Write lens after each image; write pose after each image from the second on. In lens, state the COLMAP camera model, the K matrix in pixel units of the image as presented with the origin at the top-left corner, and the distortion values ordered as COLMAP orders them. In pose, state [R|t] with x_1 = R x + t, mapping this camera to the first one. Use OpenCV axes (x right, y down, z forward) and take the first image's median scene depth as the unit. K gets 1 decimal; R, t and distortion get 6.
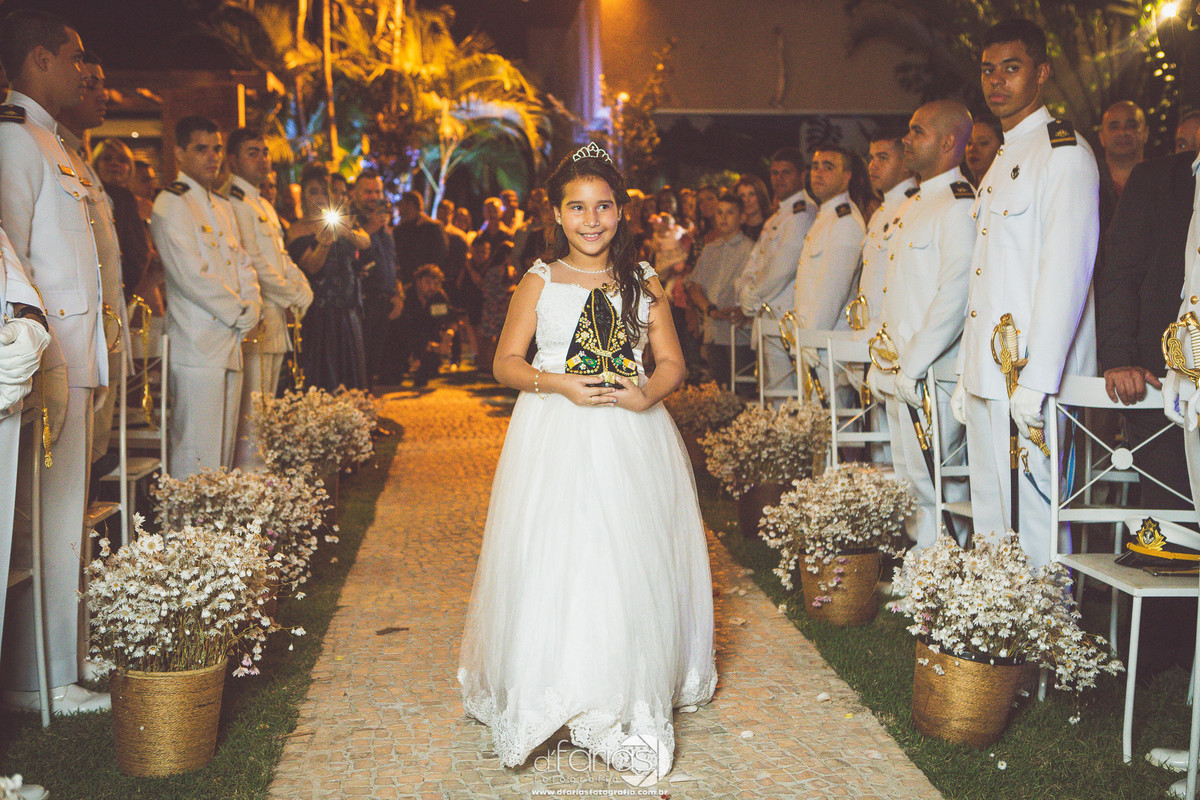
lens RADIAL K [[1551.1, 0, 604.9], [0, 1551.1, 400.7], [0, 0, 1]] dist [0.002912, 0.000000]
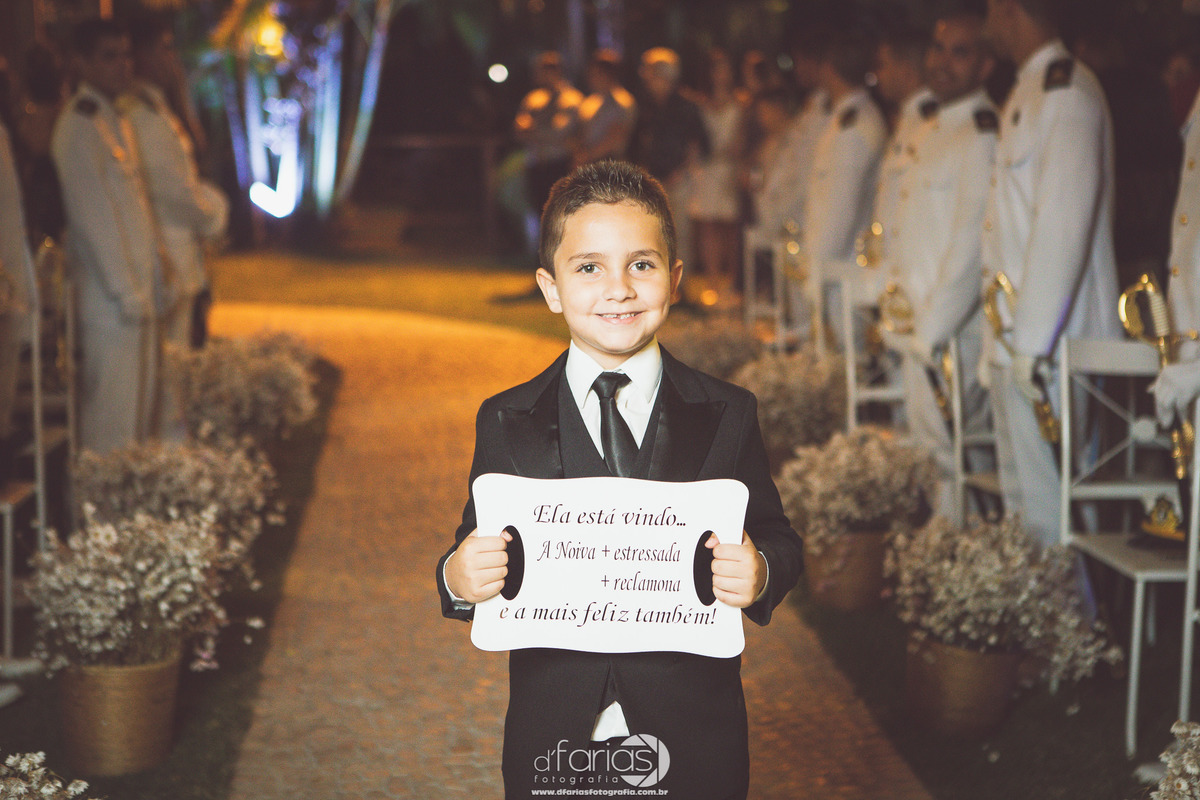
lens RADIAL K [[2172.6, 0, 597.2], [0, 2172.6, 400.4], [0, 0, 1]] dist [0.181894, 0.000000]
pose [[0.999946, -0.008712, -0.005702, 0.020604], [0.008966, 0.998889, 0.046275, -0.046948], [0.005292, -0.046323, 0.998912, -0.325466]]
